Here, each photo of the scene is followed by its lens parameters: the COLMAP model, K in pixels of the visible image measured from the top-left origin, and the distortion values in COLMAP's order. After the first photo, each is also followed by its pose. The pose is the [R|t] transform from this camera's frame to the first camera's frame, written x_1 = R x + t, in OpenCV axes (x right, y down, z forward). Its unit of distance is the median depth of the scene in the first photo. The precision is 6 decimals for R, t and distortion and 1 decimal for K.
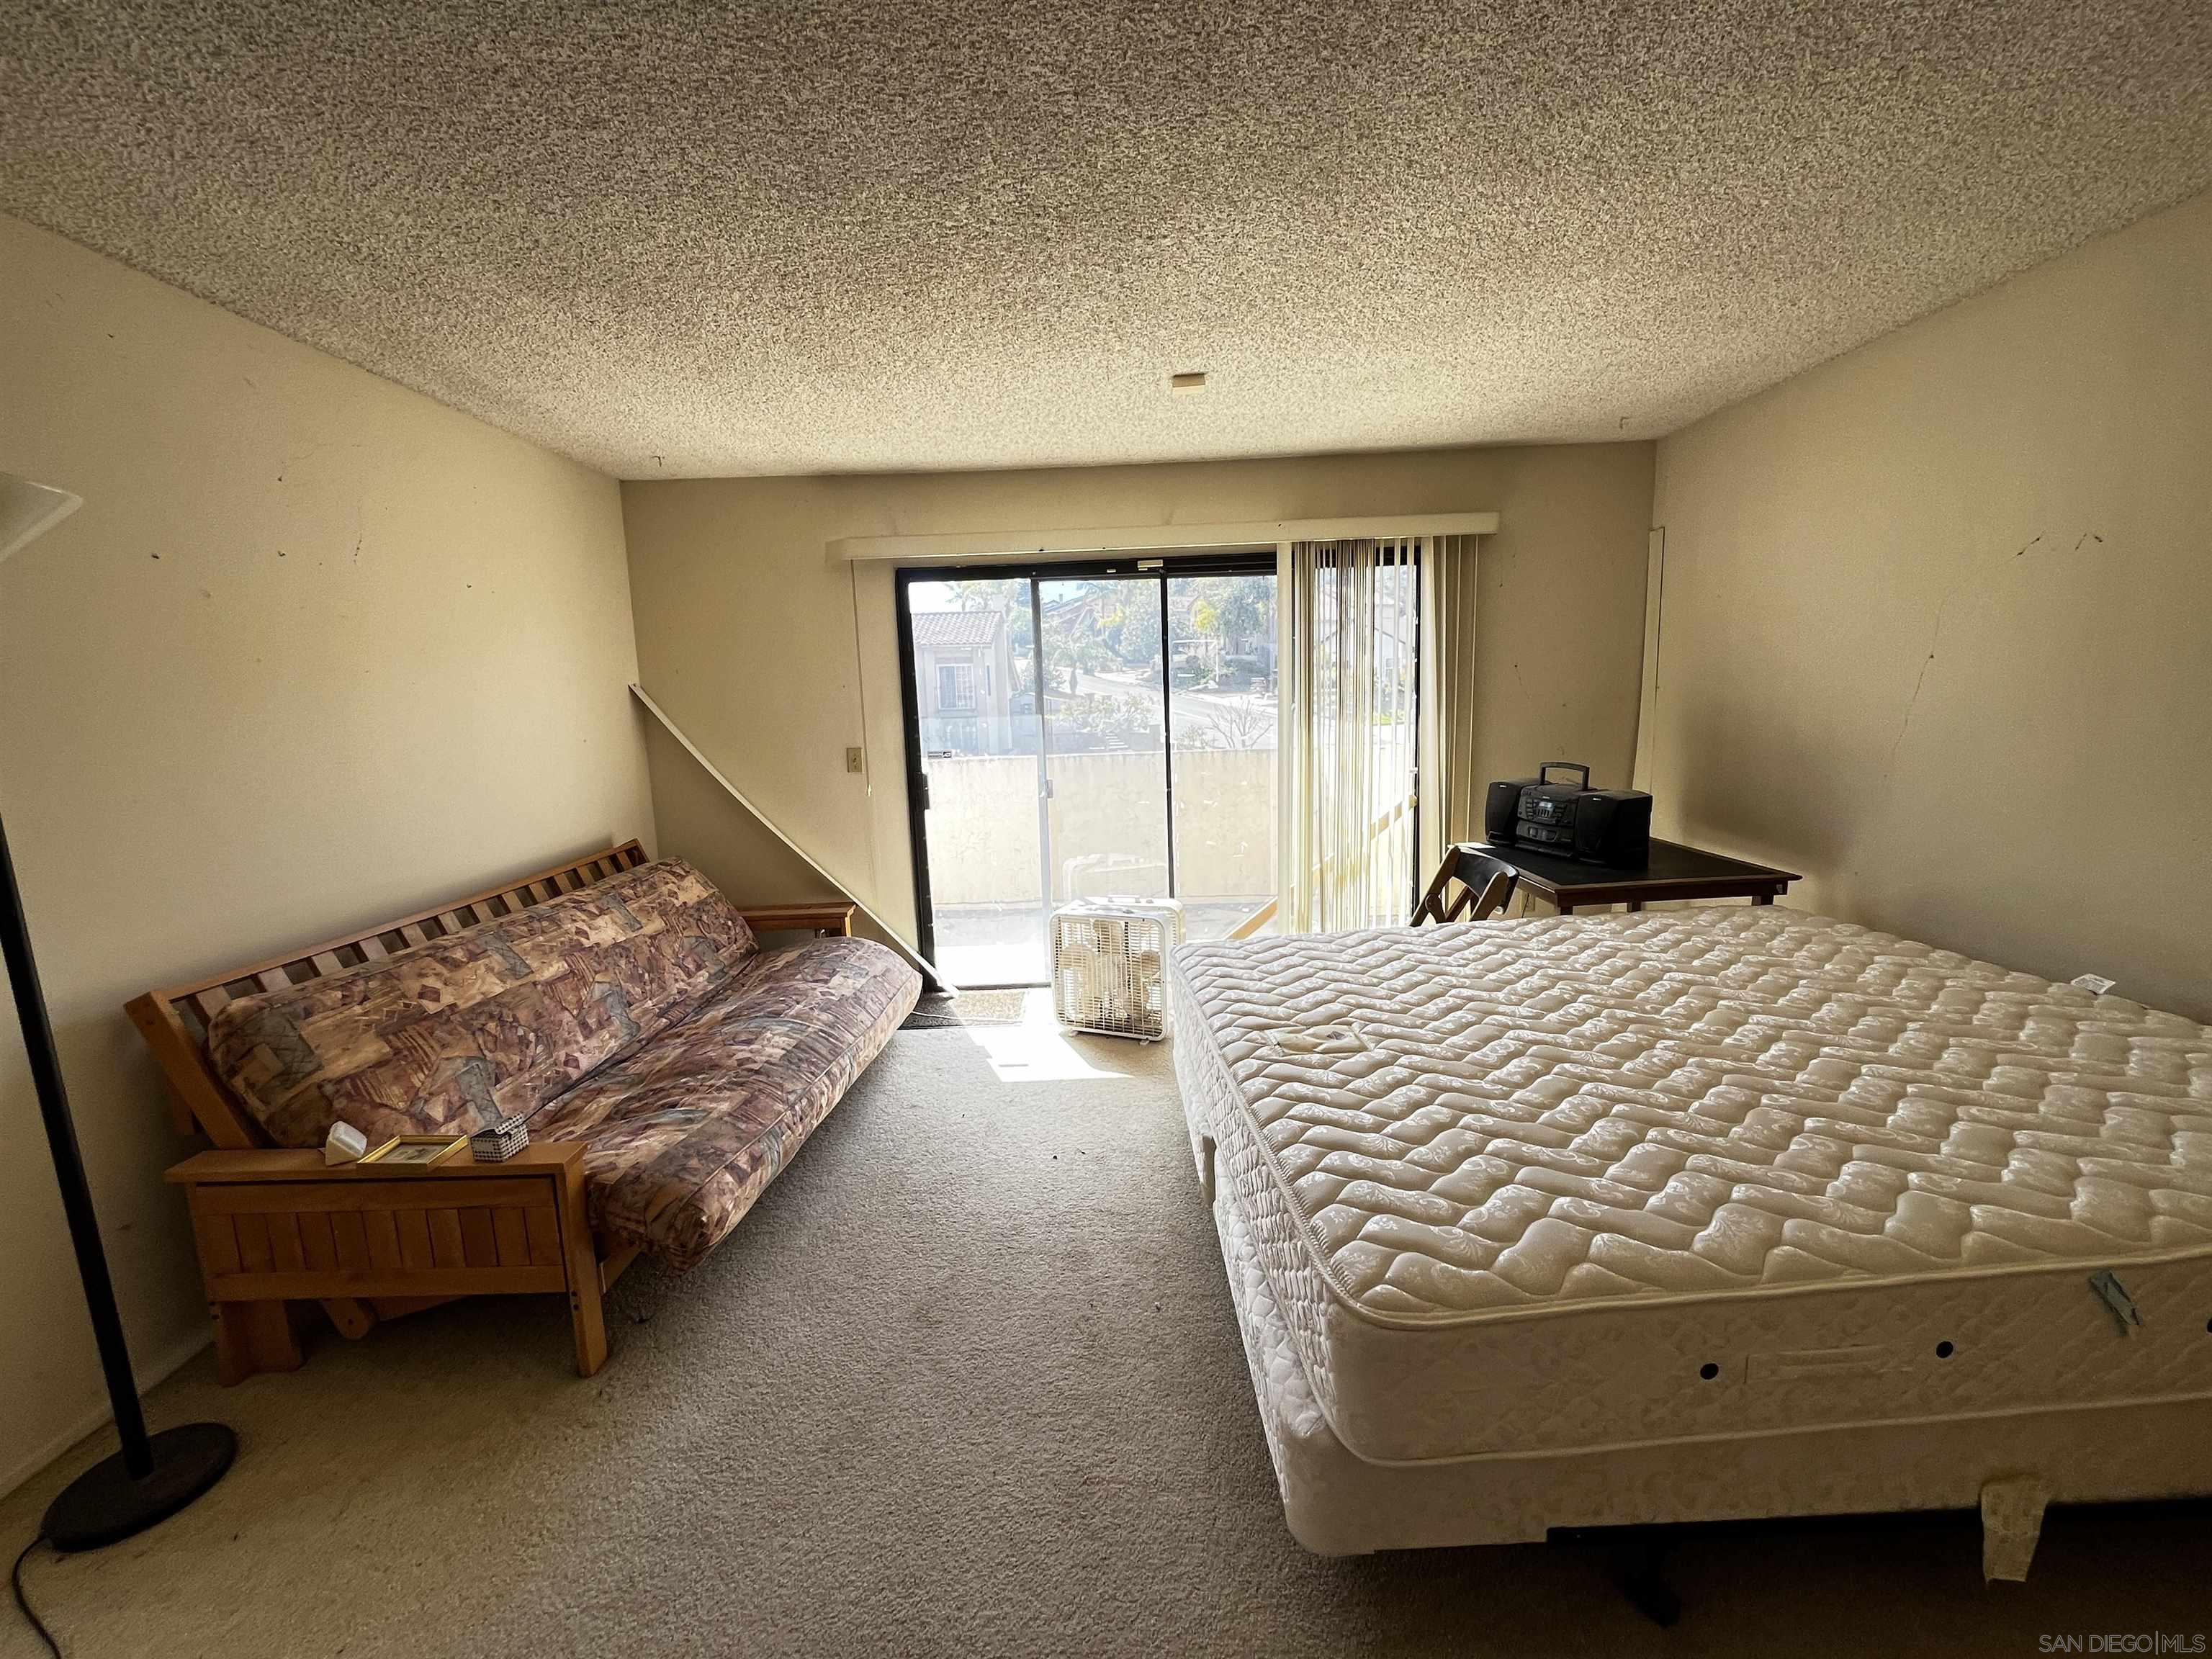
lens RADIAL K [[895.7, 0, 1107.0], [0, 895.7, 826.8], [0, 0, 1]] dist [-0.002649, -0.000054]
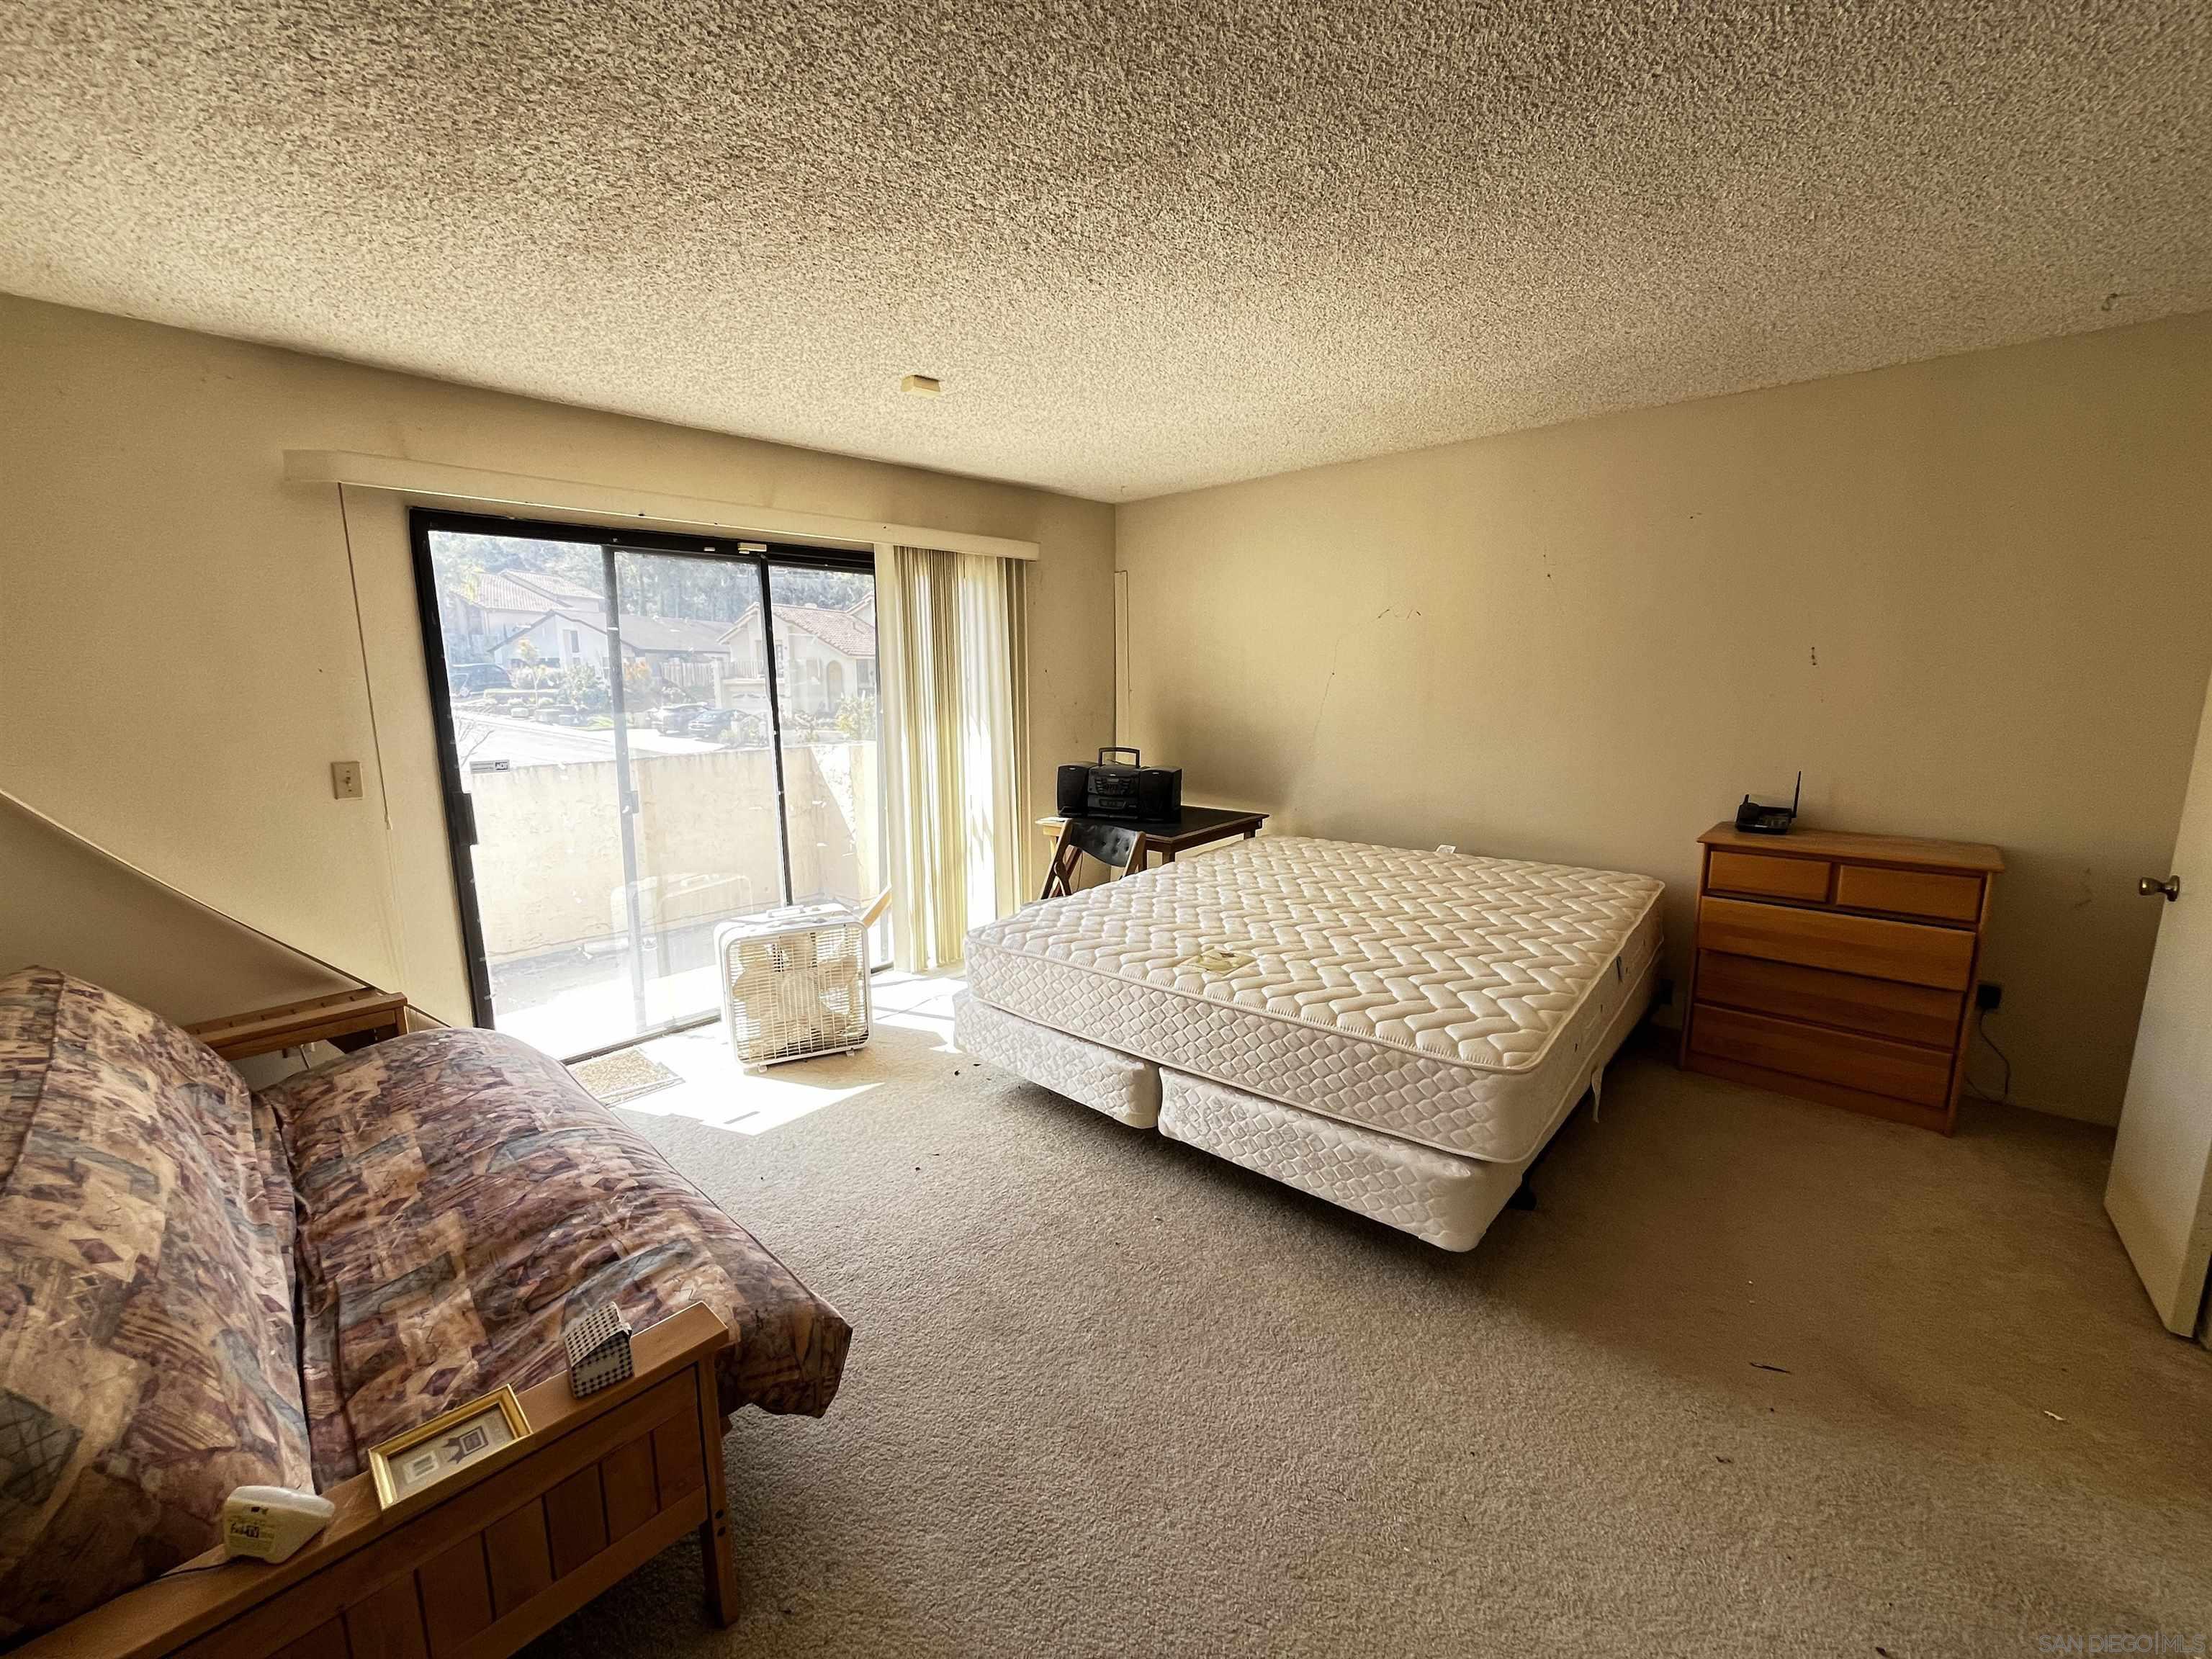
lens RADIAL K [[895.7, 0, 1104.0], [0, 895.7, 828.3], [0, 0, 1]] dist [-0.002649, -0.000054]
pose [[0.674679, -0.097271, 0.731674, -0.434052], [0.098672, 0.994267, 0.041195, -0.010751], [-0.731486, 0.044402, 0.680409, 0.133575]]
